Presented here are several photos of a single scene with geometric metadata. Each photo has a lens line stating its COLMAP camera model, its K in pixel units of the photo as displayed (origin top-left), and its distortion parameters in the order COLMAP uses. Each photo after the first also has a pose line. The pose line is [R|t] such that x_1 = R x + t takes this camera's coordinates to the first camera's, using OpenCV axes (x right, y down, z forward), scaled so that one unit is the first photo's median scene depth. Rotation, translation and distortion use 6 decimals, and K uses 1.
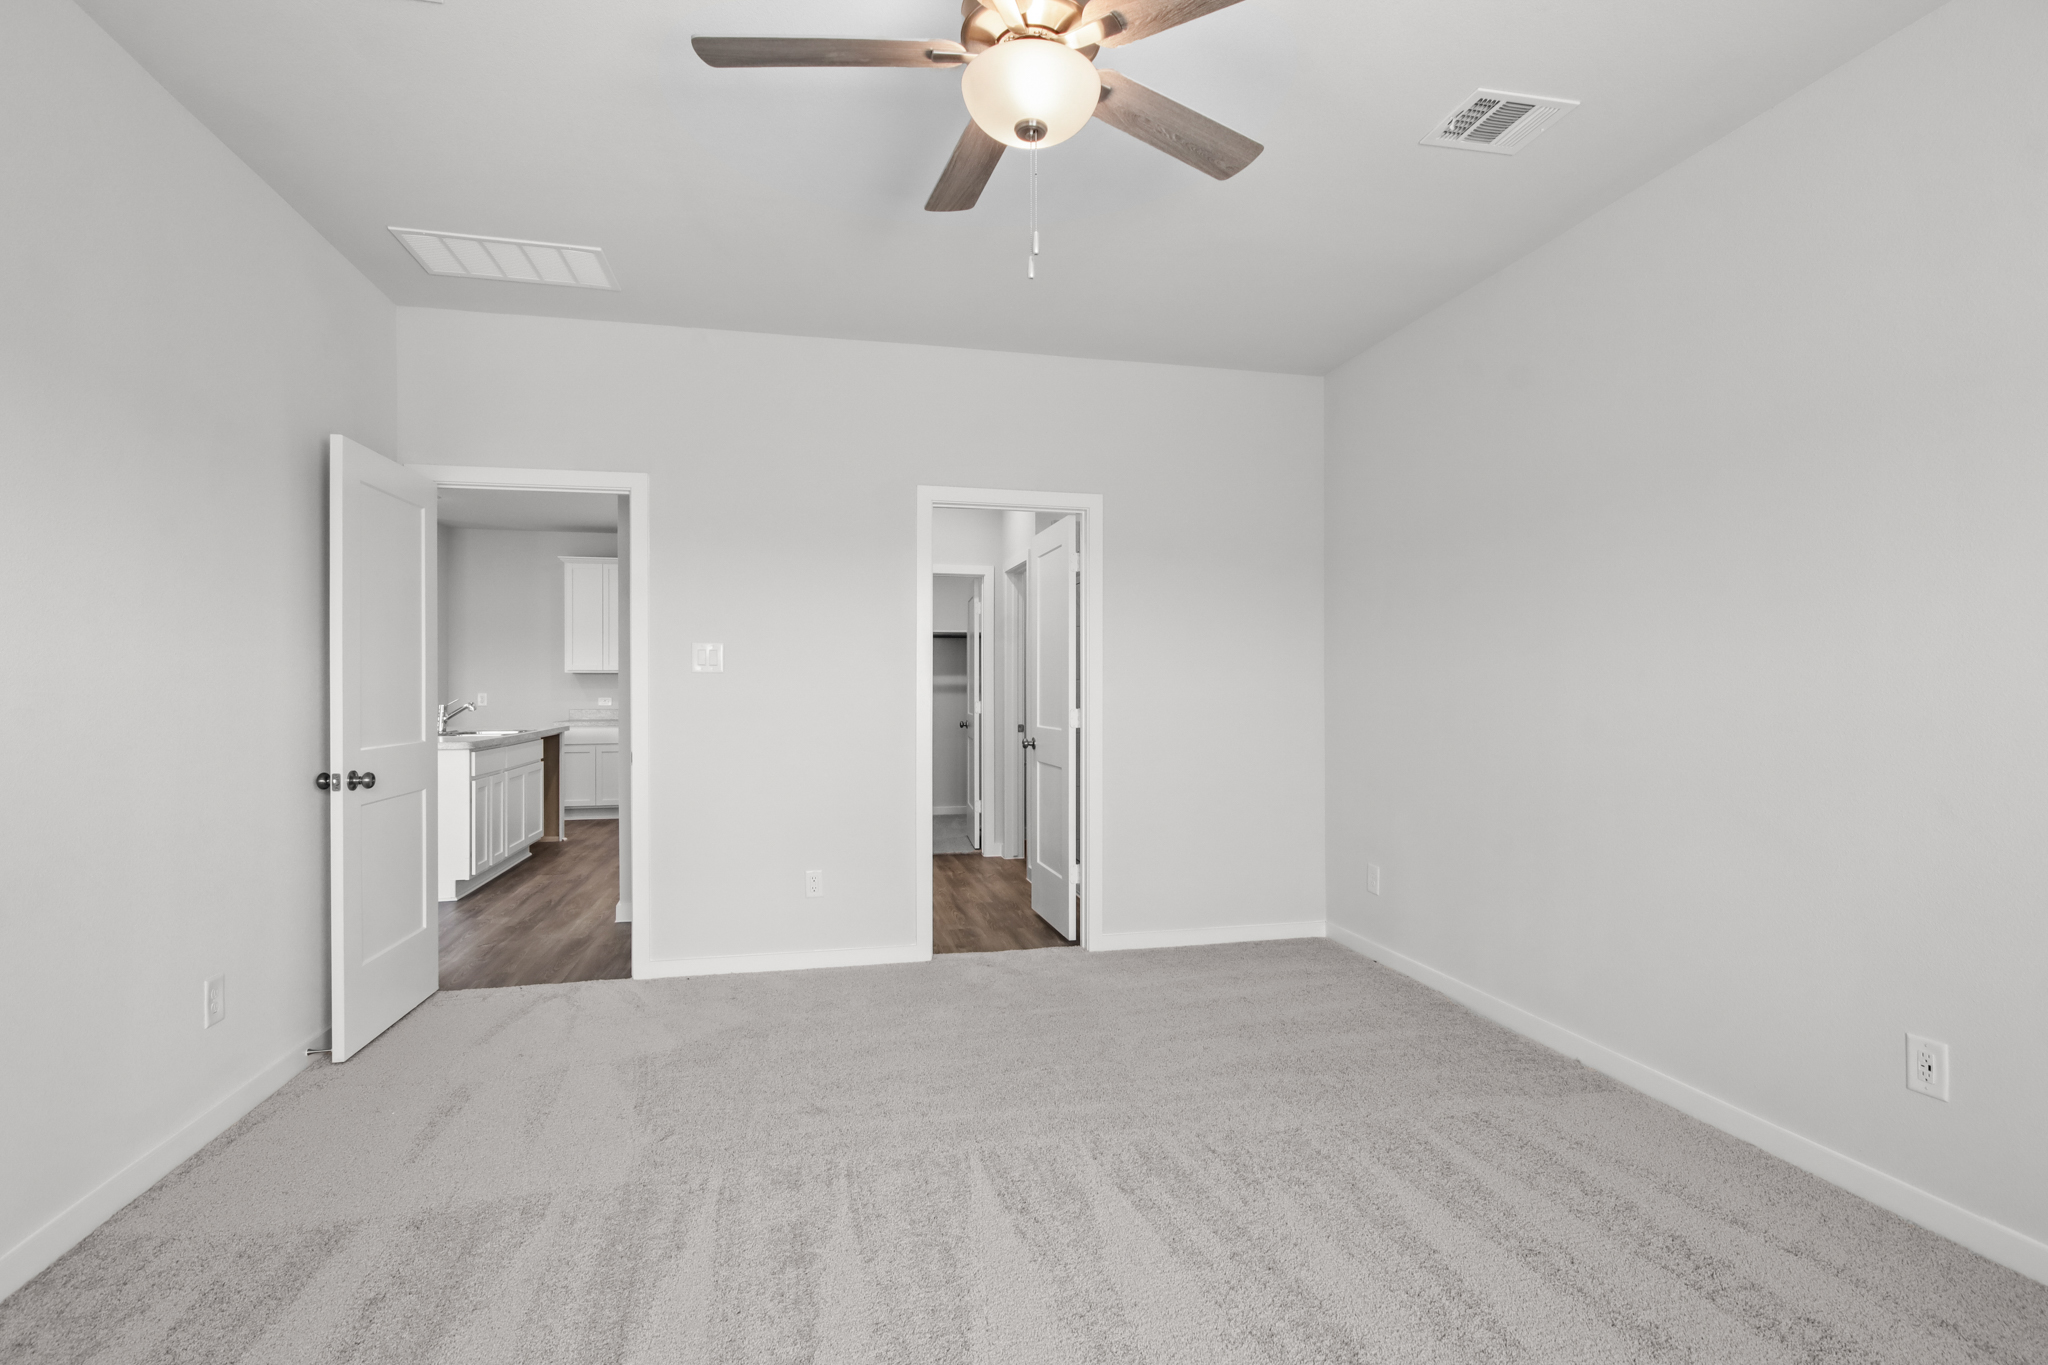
lens RADIAL K [[956.1, 0, 1024.9], [0, 956.1, 681.5], [0, 0, 1]] dist [-0.002101, -0.001732]
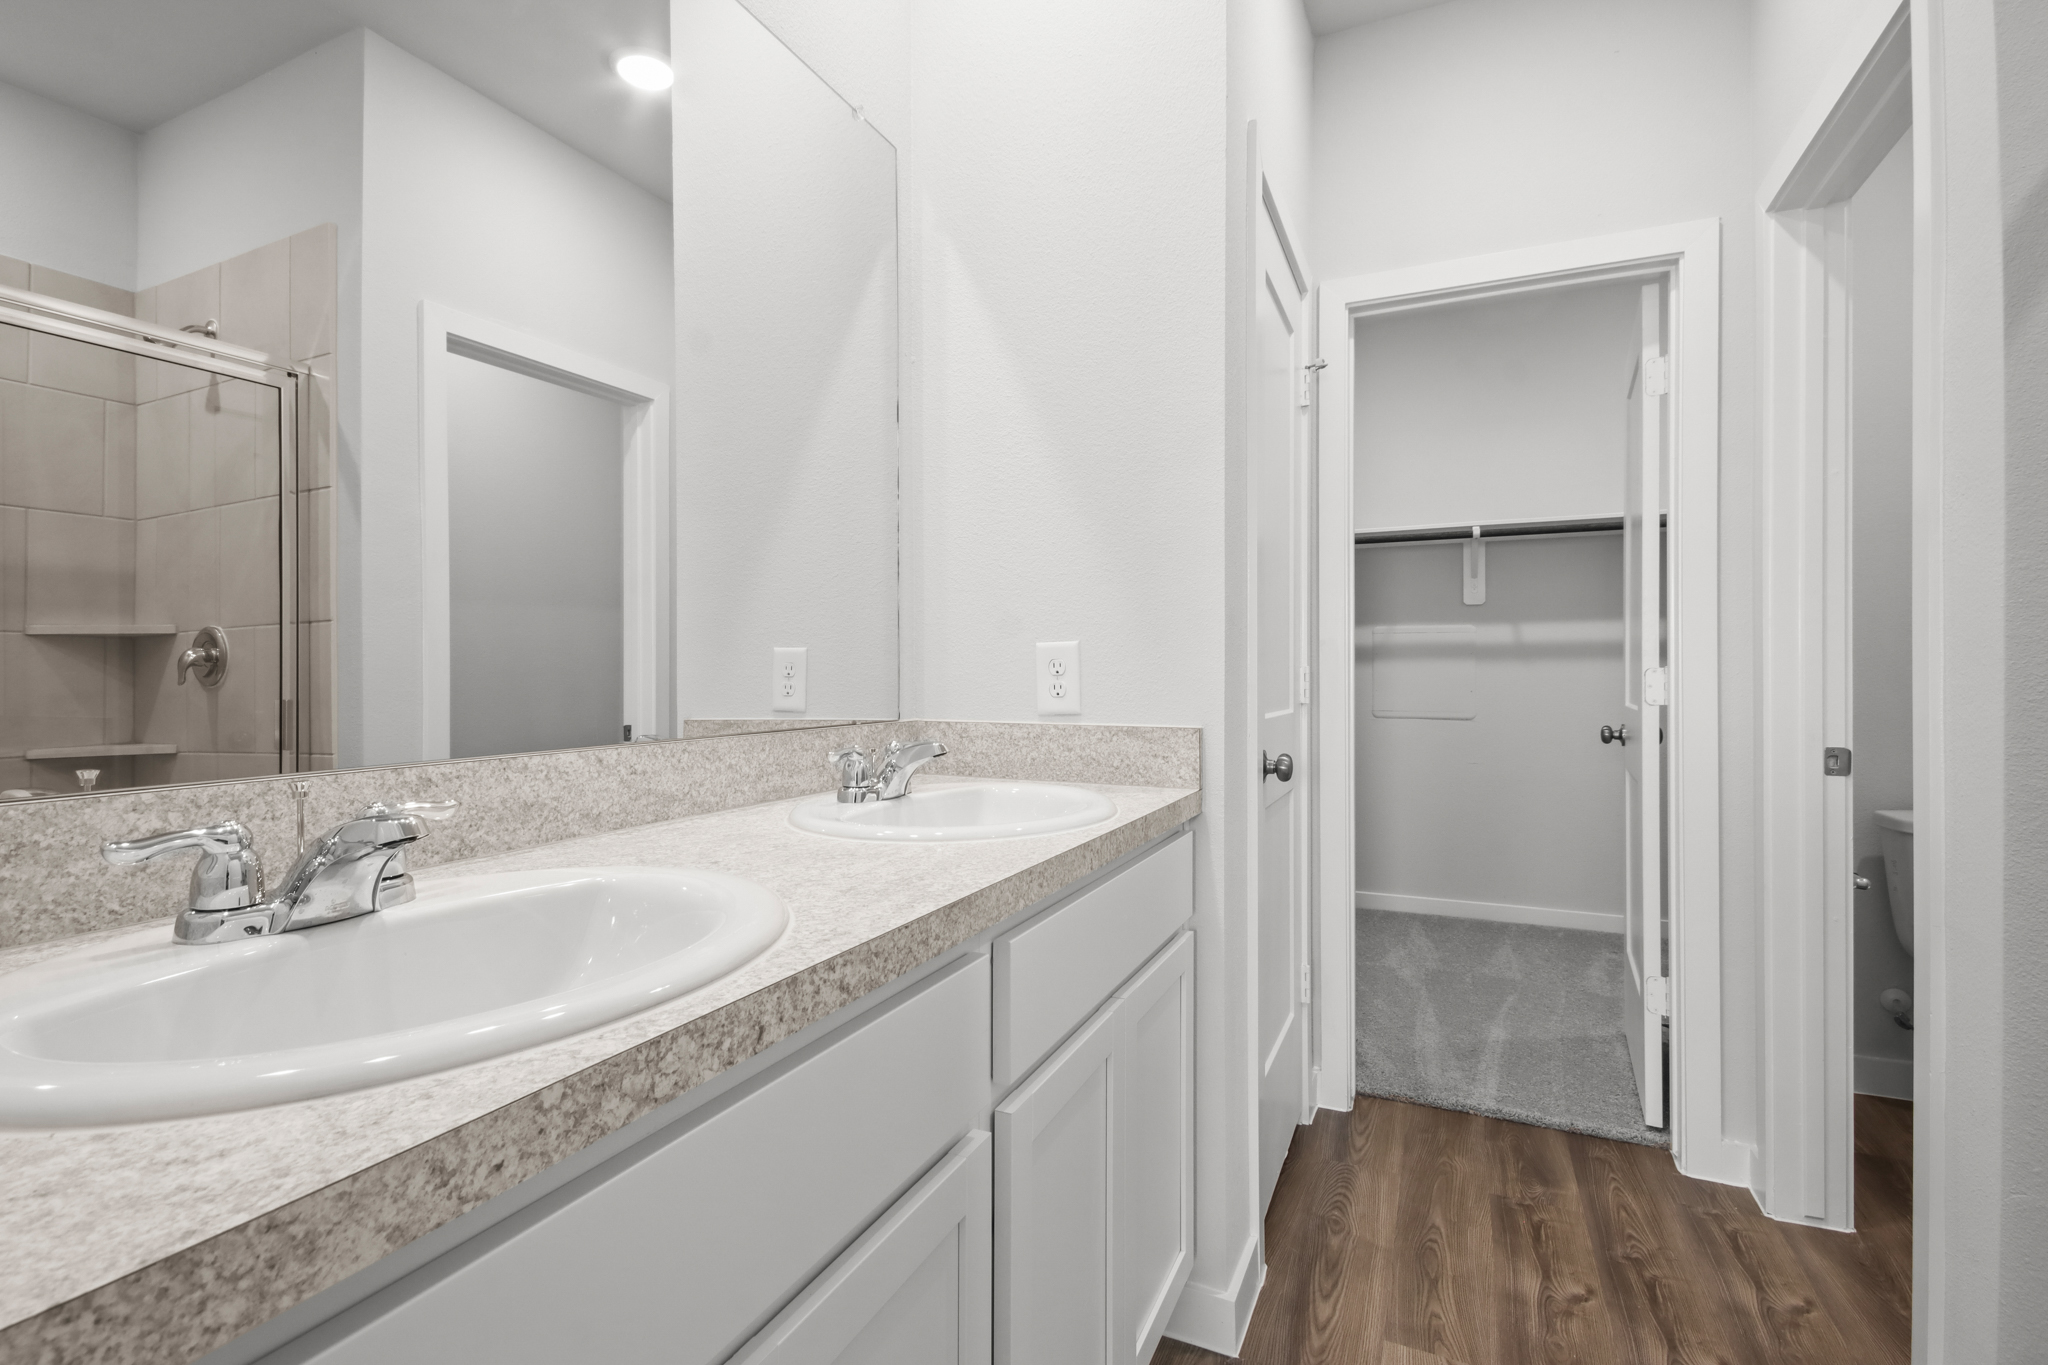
lens RADIAL K [[956.1, 0, 1025.4], [0, 956.1, 677.8], [0, 0, 1]] dist [-0.002101, -0.001732]
pose [[0.807643, -0.000190, -0.589672, -0.031574], [-0.001074, 0.999998, -0.001793, 0.025244], [0.589671, 0.002081, 0.807641, 0.623440]]
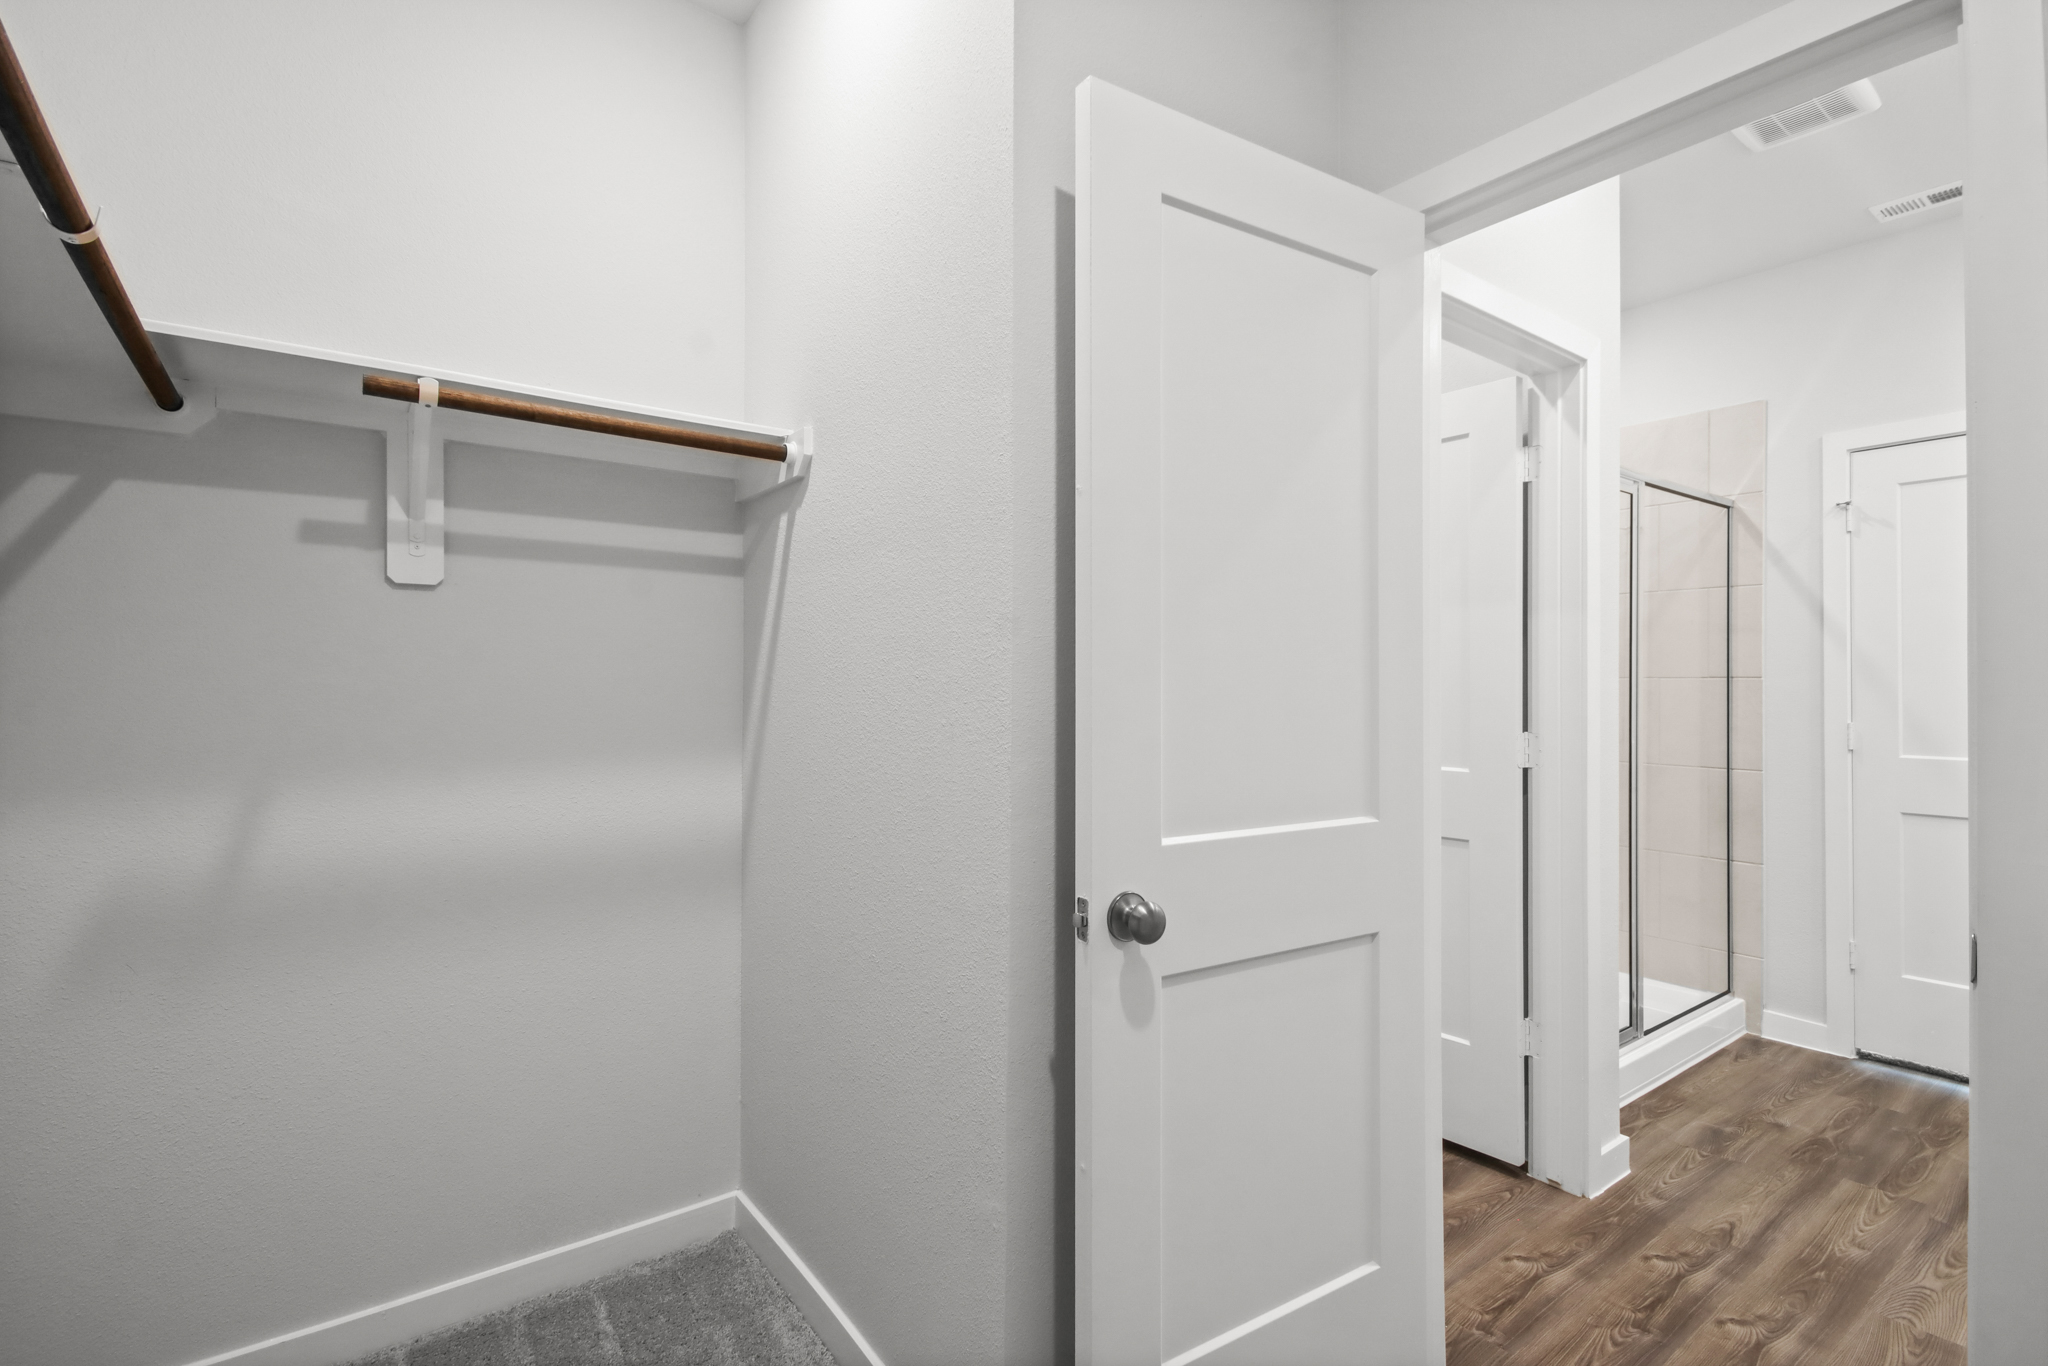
lens RADIAL K [[956.1, 0, 1023.5], [0, 956.1, 680.8], [0, 0, 1]] dist [-0.002101, -0.001732]
pose [[-0.419573, -0.003545, 0.907715, -0.224486], [-0.004922, 0.999987, 0.001630, 0.003023], [-0.907708, -0.003783, -0.419584, 1.216001]]
